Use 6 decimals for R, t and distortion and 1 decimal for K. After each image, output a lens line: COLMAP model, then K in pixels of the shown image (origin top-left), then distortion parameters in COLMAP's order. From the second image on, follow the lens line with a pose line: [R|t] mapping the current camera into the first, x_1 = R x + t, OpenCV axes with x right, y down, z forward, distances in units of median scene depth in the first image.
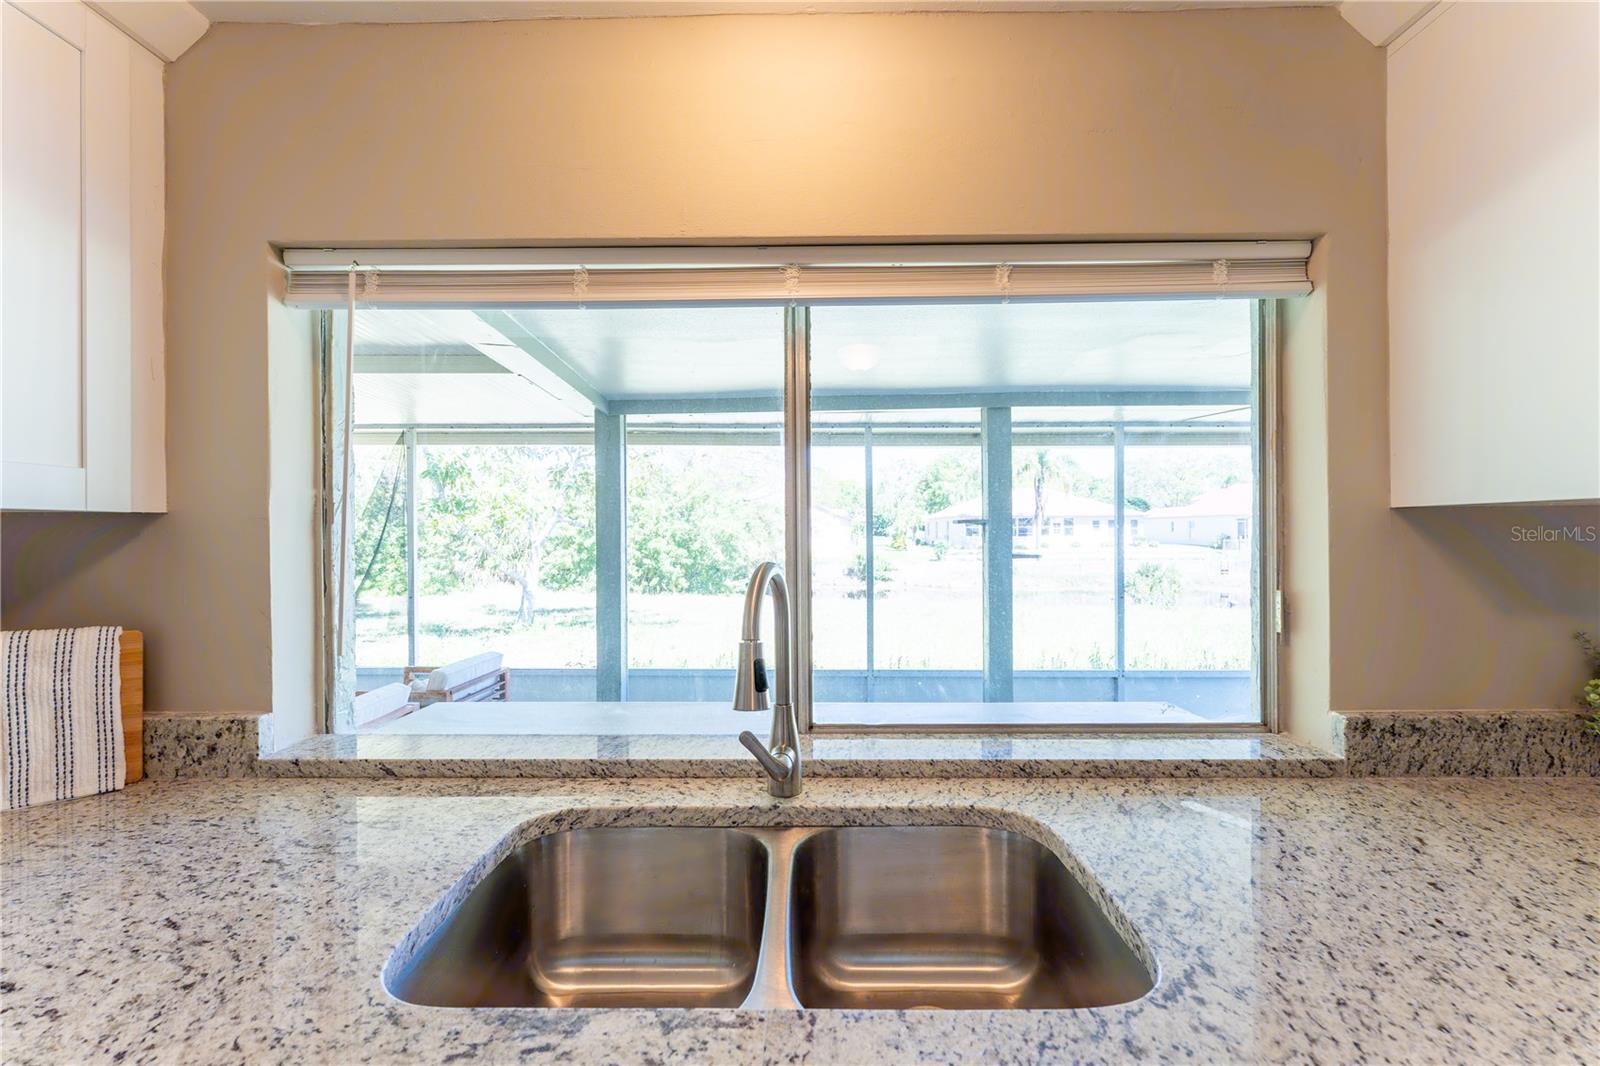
lens RADIAL K [[644.4, 0, 797.5], [0, 644.4, 535.9], [0, 0, 1]] dist [0.002033, 0.000138]
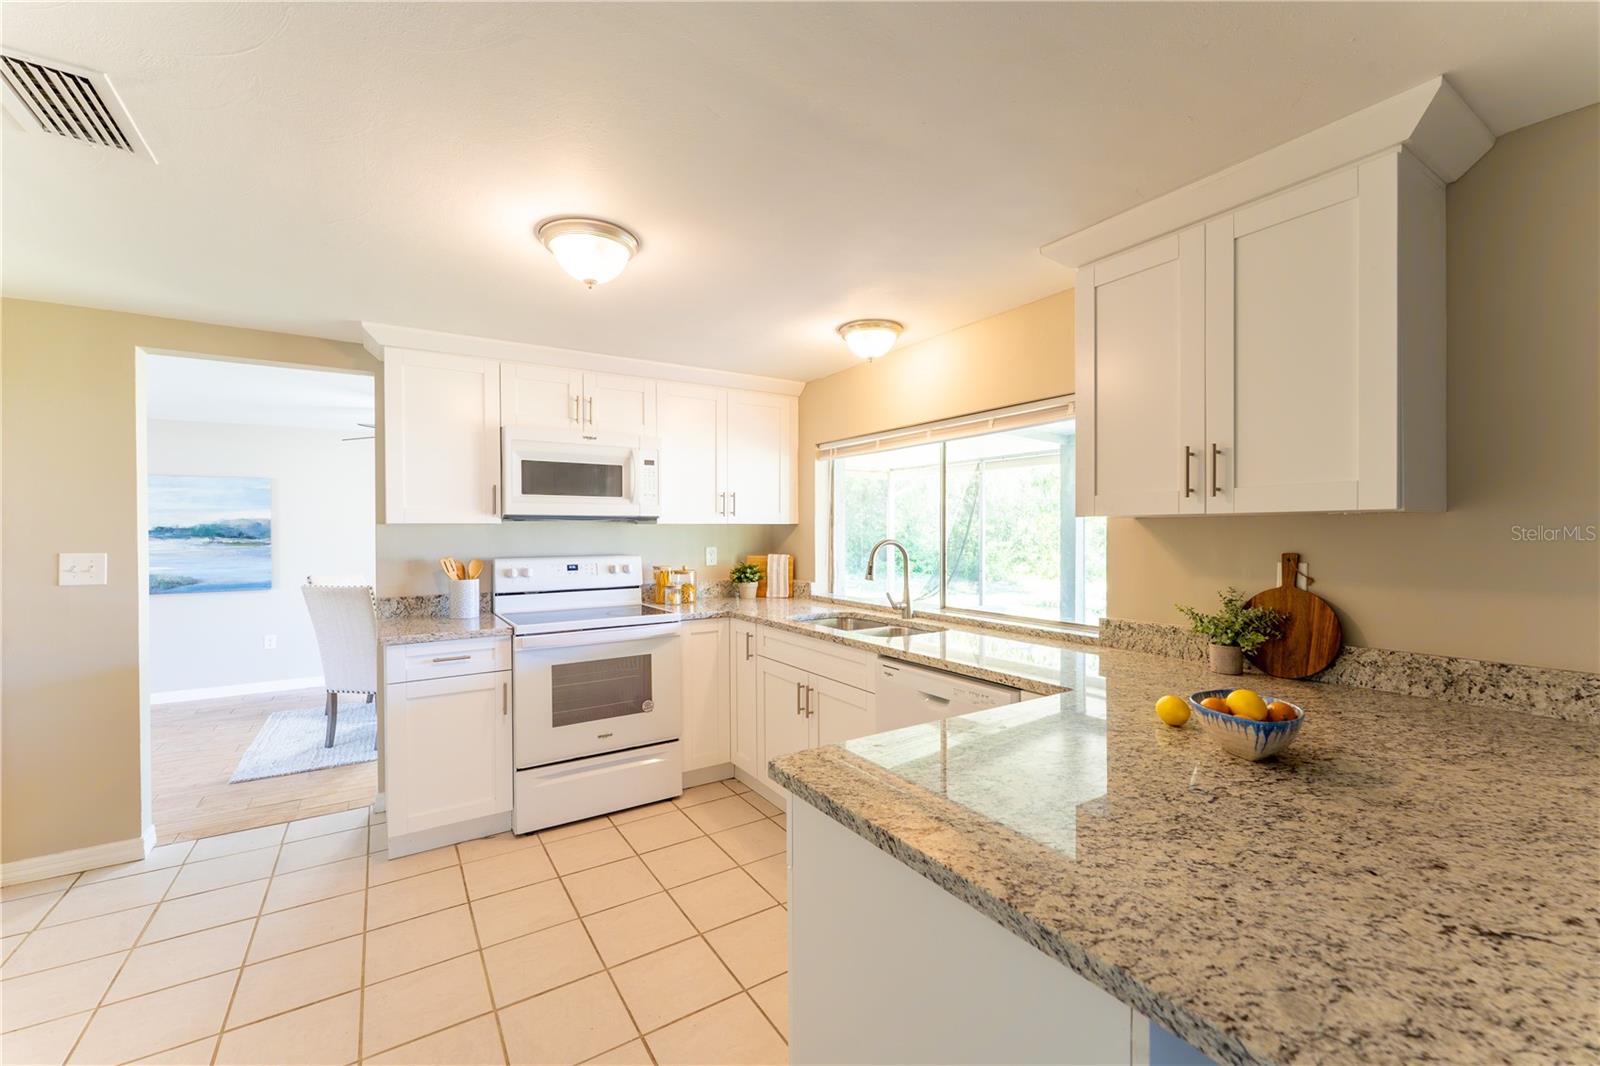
lens RADIAL K [[638.6, 0, 800.0], [0, 638.6, 533.0], [0, 0, 1]] dist [-0.002763, -0.000063]
pose [[0.554086, 0.007015, -0.832430, 2.024602], [-0.001514, 0.999971, 0.007419, -0.012587], [0.832458, -0.002851, 0.554081, -0.969404]]
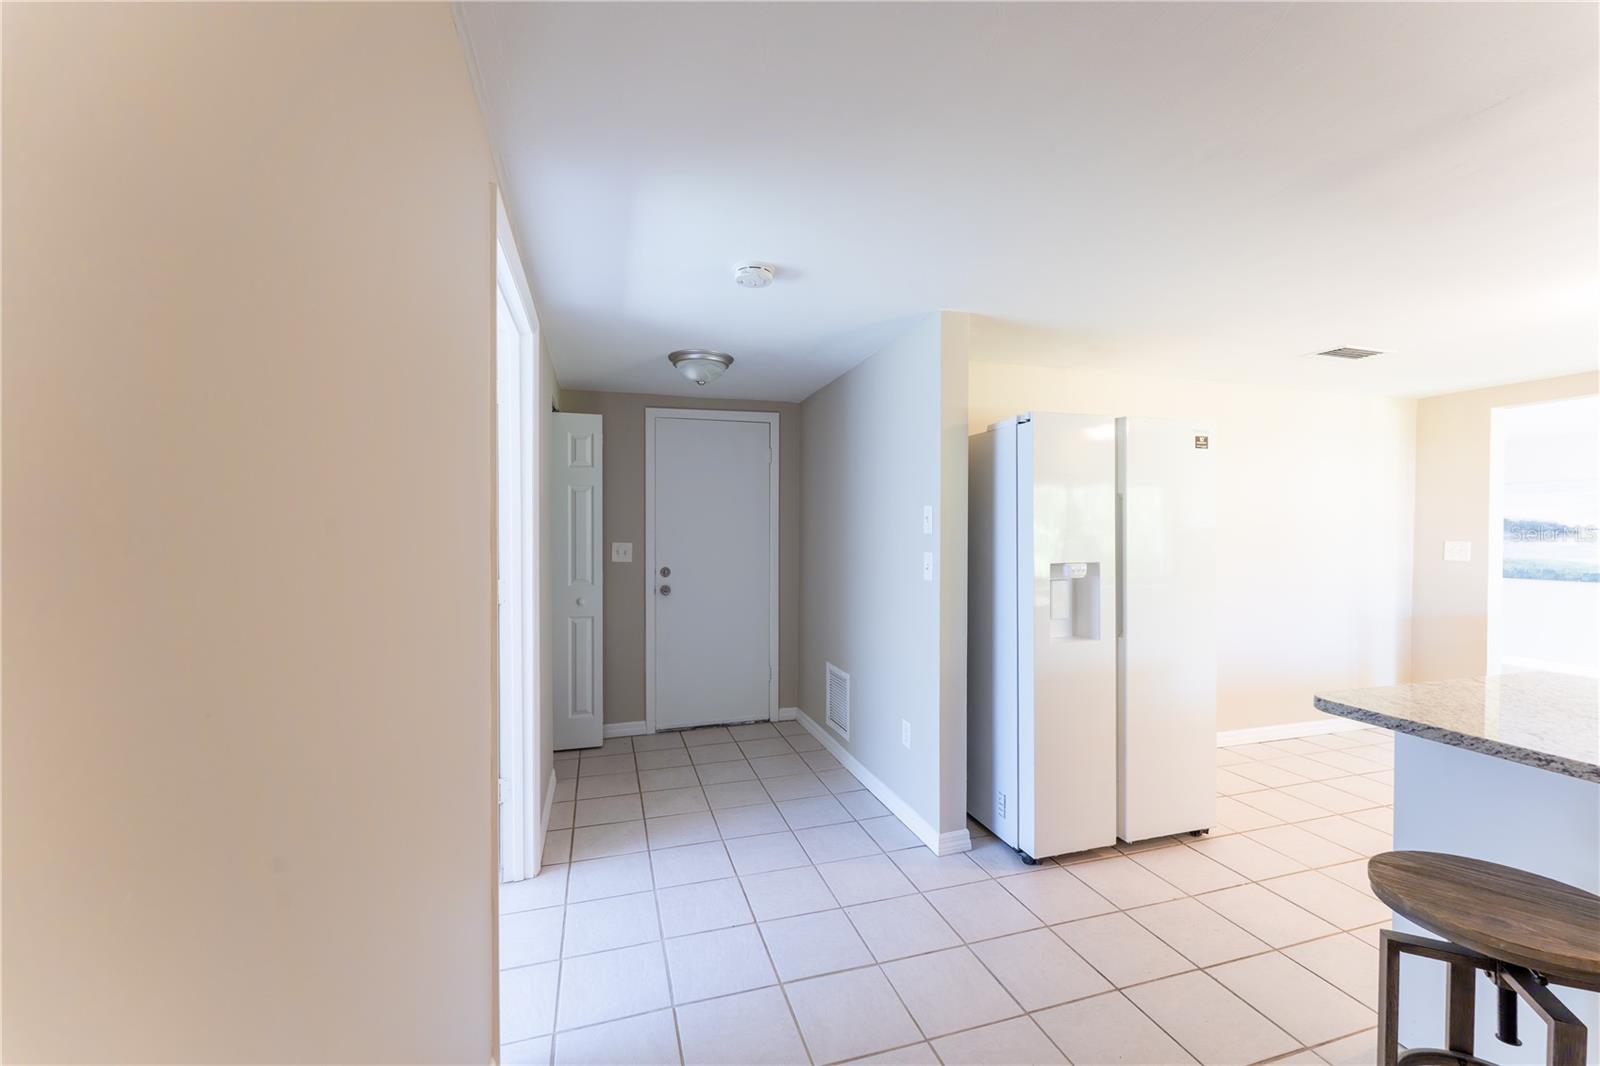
lens RADIAL K [[644.4, 0, 797.5], [0, 644.4, 535.9], [0, 0, 1]] dist [0.002033, 0.000138]
pose [[-0.953168, 0.007975, -0.302335, 3.595286], [0.002758, 0.999840, 0.017679, -0.032566], [0.302428, 0.016017, -0.953038, 0.638905]]
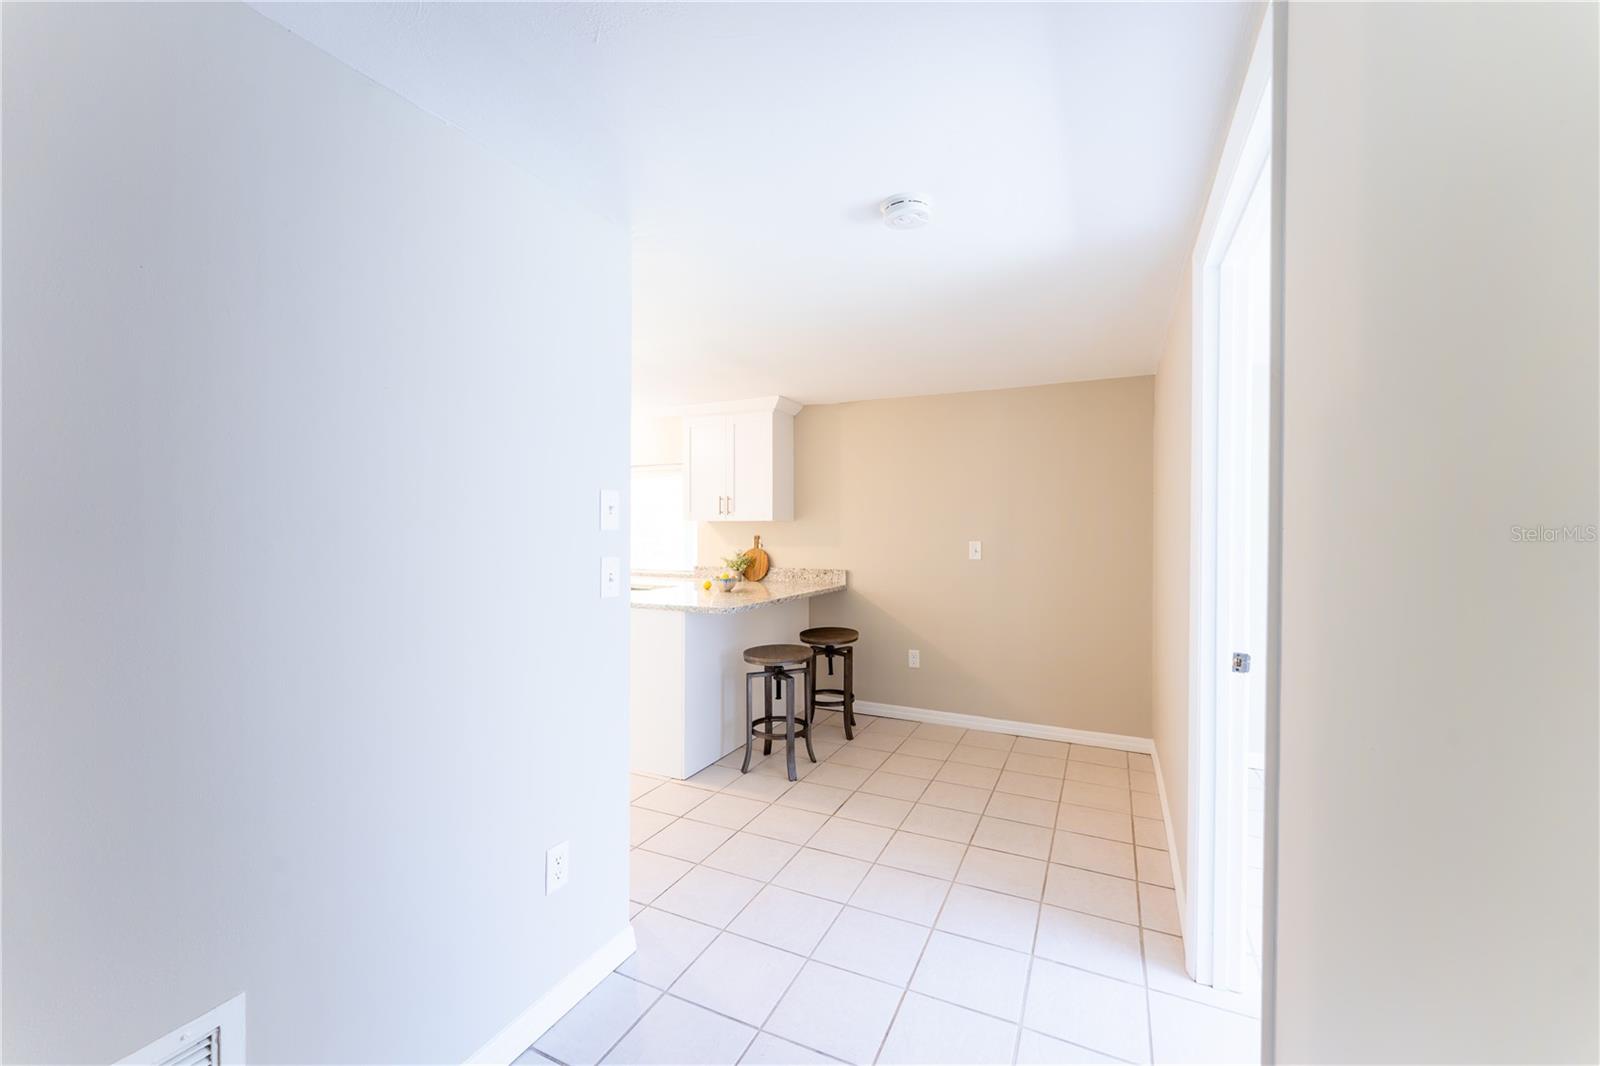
lens RADIAL K [[644.4, 0, 797.5], [0, 644.4, 535.9], [0, 0, 1]] dist [0.002033, 0.000138]
pose [[0.903981, 0.013068, -0.427373, 3.559857], [-0.009833, 0.999904, 0.009774, 0.004398], [0.427460, -0.004633, 0.904022, -2.984227]]
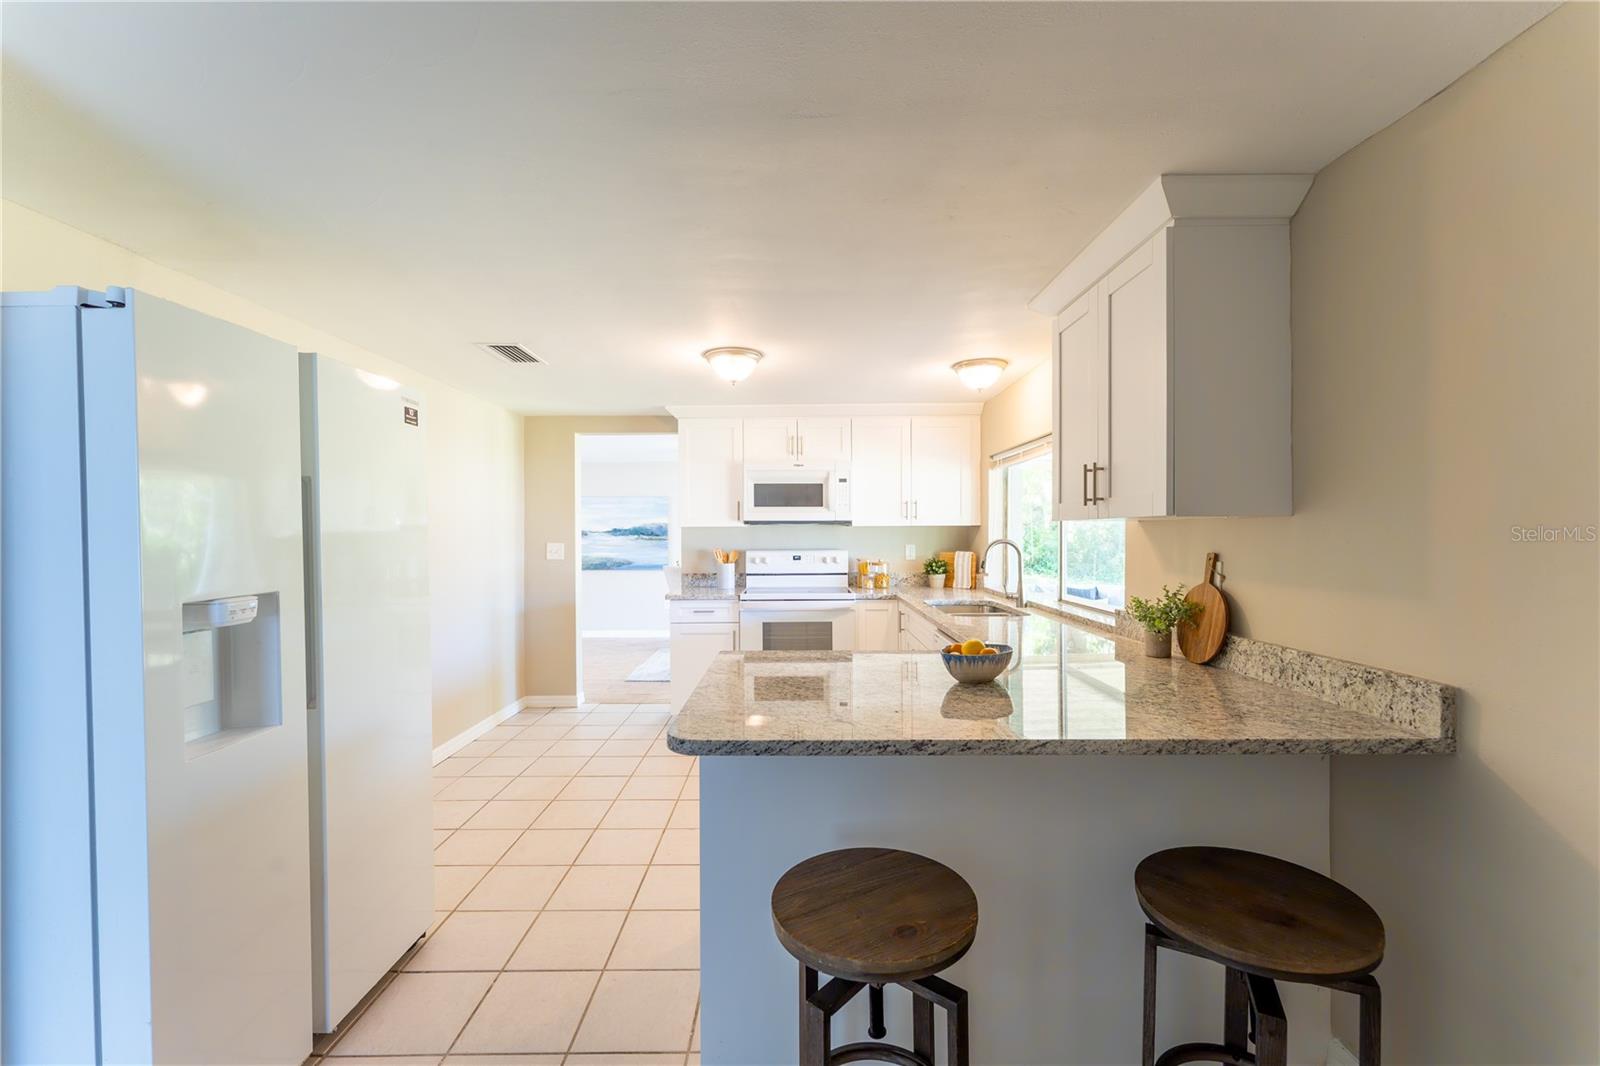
lens RADIAL K [[644.4, 0, 797.5], [0, 644.4, 535.9], [0, 0, 1]] dist [0.002033, 0.000138]
pose [[0.012822, 0.013031, -0.999833, 3.204210], [0.001411, 0.999914, 0.013050, -0.025743], [0.999917, -0.001578, 0.012802, -0.213880]]
